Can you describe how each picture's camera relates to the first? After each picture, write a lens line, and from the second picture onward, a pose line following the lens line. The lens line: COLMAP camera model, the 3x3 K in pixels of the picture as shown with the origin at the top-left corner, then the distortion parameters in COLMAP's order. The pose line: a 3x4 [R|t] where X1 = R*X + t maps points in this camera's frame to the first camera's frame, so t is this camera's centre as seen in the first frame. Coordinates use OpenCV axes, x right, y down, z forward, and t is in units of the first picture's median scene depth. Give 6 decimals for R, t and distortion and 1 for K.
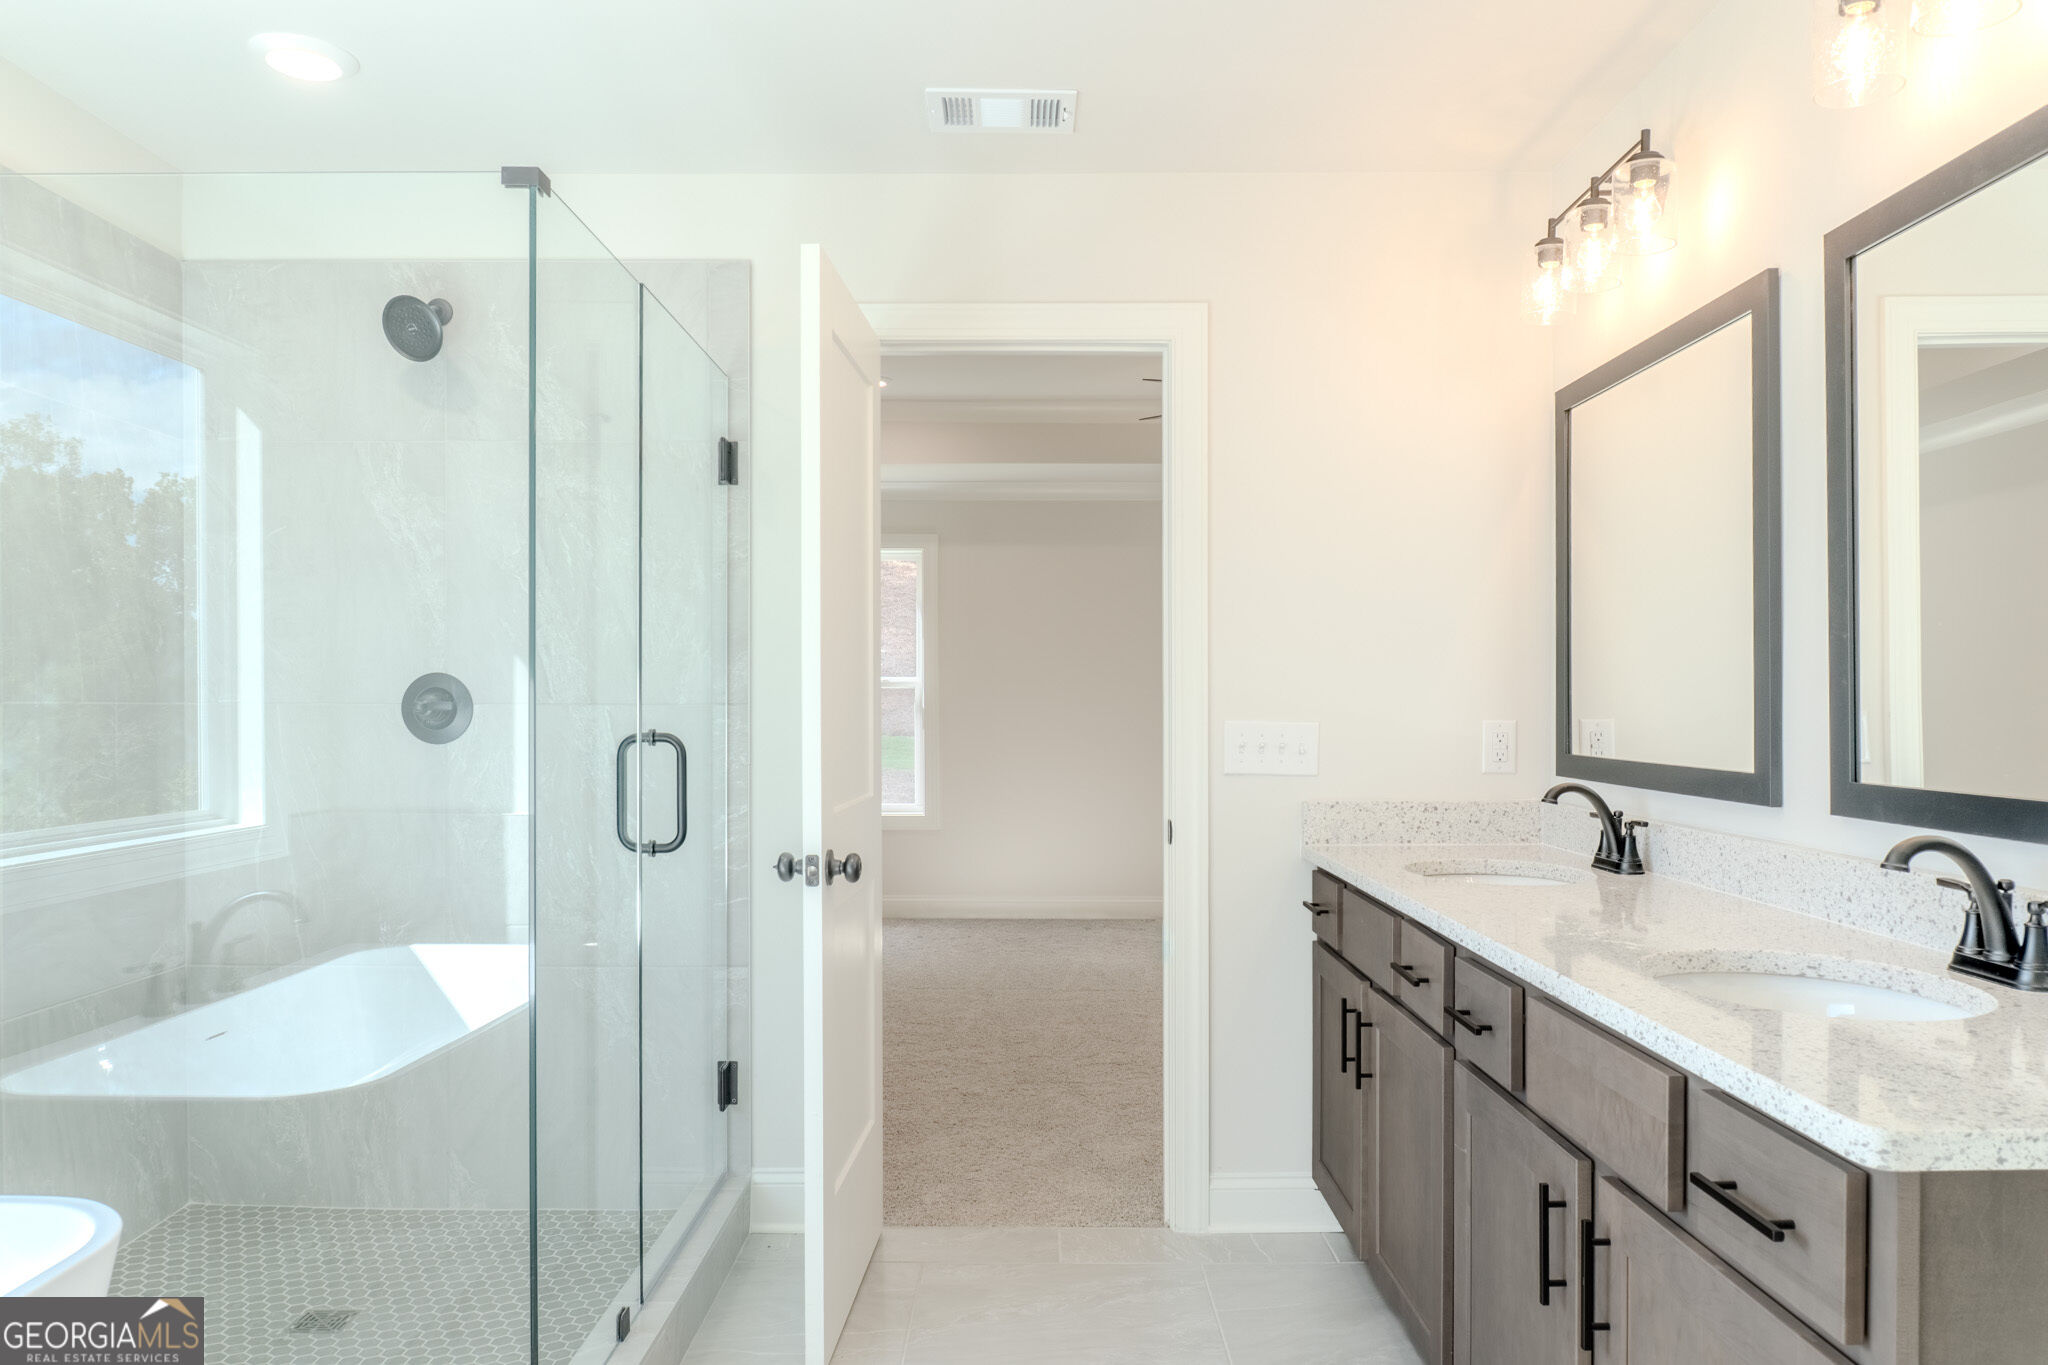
lens RADIAL K [[1408.8, 0, 1045.5], [0, 1408.8, 744.2], [0, 0, 1]] dist [-0.015641, -0.004115]
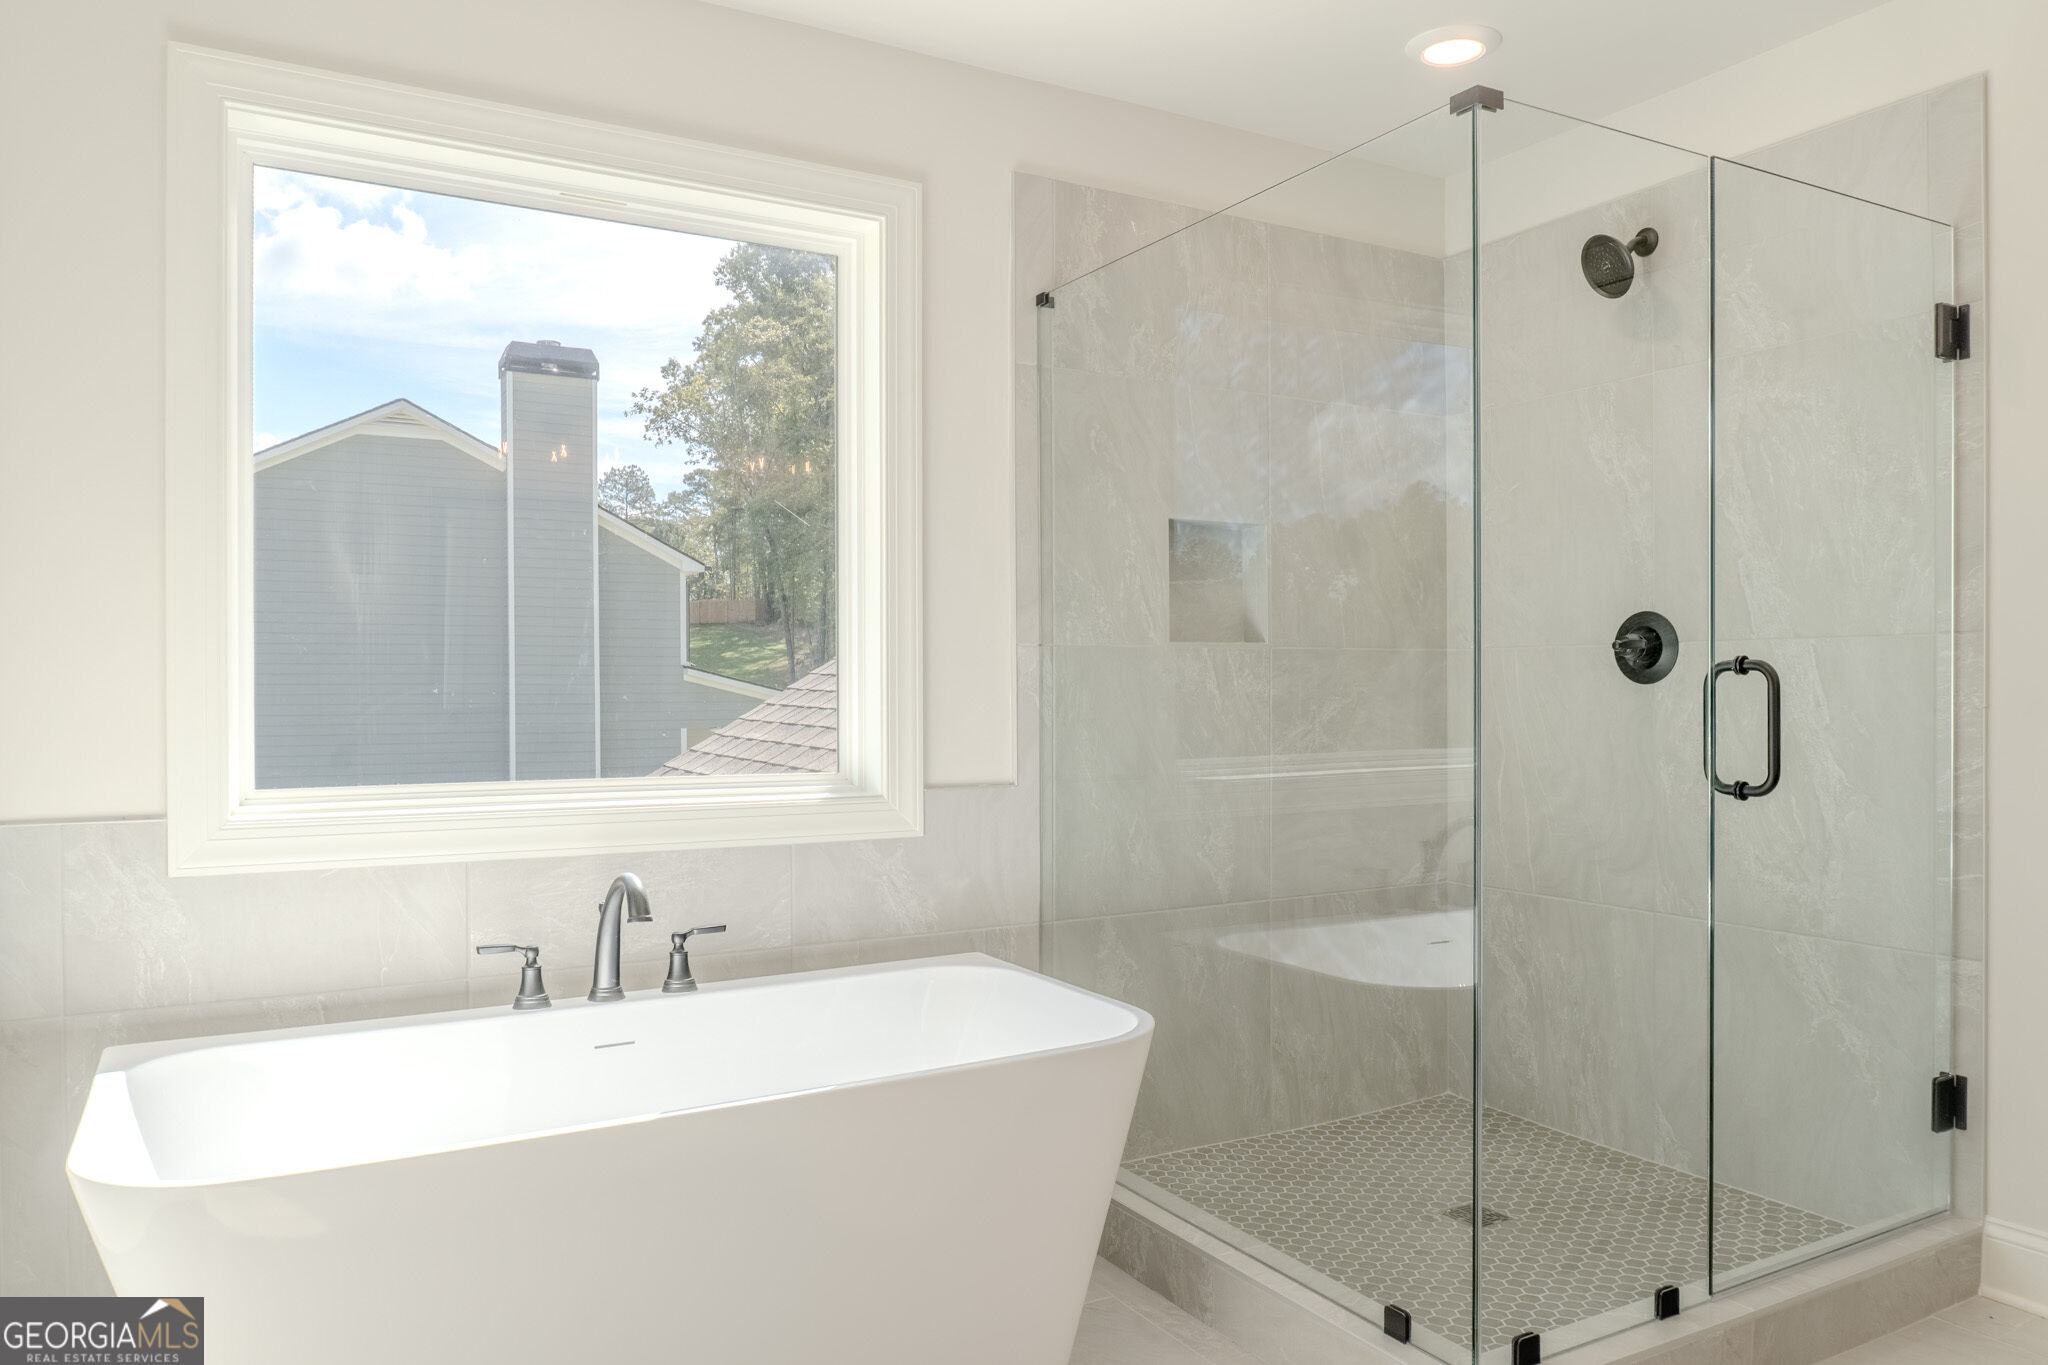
lens RADIAL K [[1408.8, 0, 968.0], [0, 1408.8, 729.7], [0, 0, 1]] dist [-0.015641, -0.004115]
pose [[0.485131, 0.023341, -0.874130, 0.199990], [-0.014746, 0.999720, 0.018510, 0.020738], [0.874317, 0.003910, 0.485339, 0.113868]]
